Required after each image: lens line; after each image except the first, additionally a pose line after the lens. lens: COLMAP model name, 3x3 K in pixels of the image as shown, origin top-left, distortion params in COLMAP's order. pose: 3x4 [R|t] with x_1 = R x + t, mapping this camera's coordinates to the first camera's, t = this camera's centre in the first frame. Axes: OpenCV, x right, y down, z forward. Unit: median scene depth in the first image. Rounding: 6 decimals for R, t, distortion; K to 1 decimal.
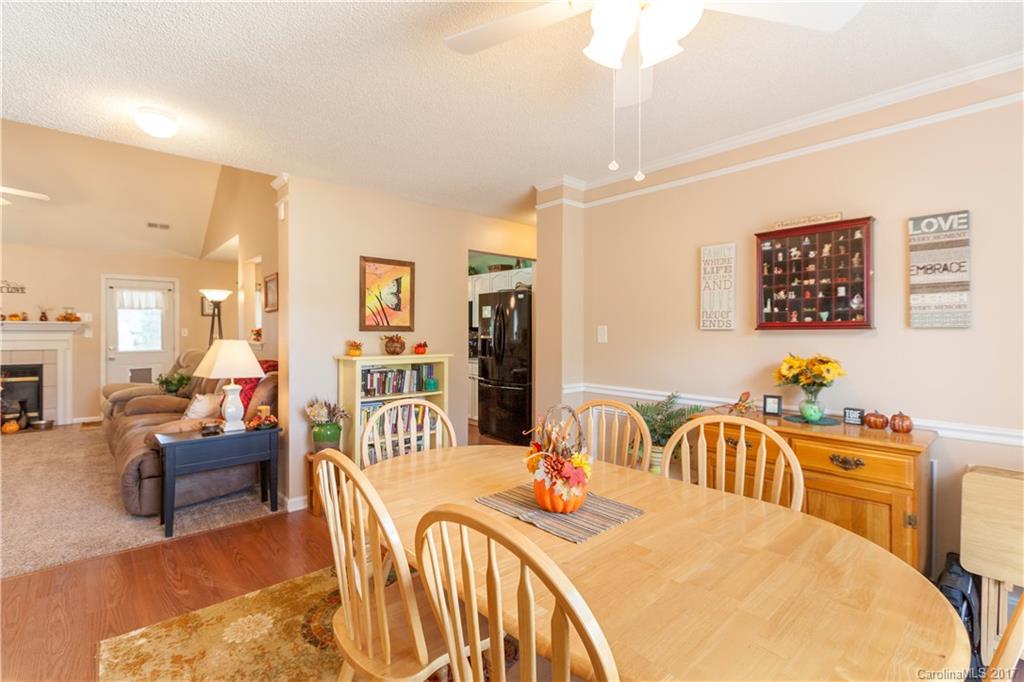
lens RADIAL K [[452.0, 0, 515.4], [0, 452.0, 331.2], [0, 0, 1]] dist [0.001339, 0.000360]
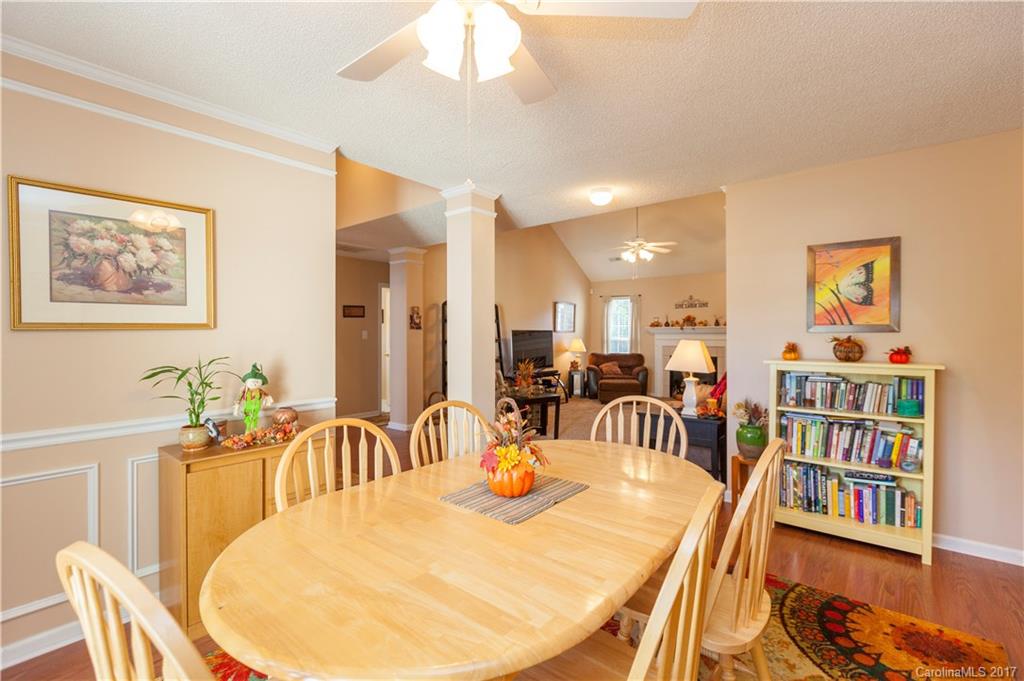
lens RADIAL K [[452.0, 0, 515.4], [0, 452.0, 330.7], [0, 0, 1]] dist [0.001339, 0.000360]
pose [[0.161089, -0.008812, -0.986901, 0.236996], [0.004522, 0.999956, -0.008190, 0.001049], [0.986930, -0.003143, 0.161122, 0.166020]]
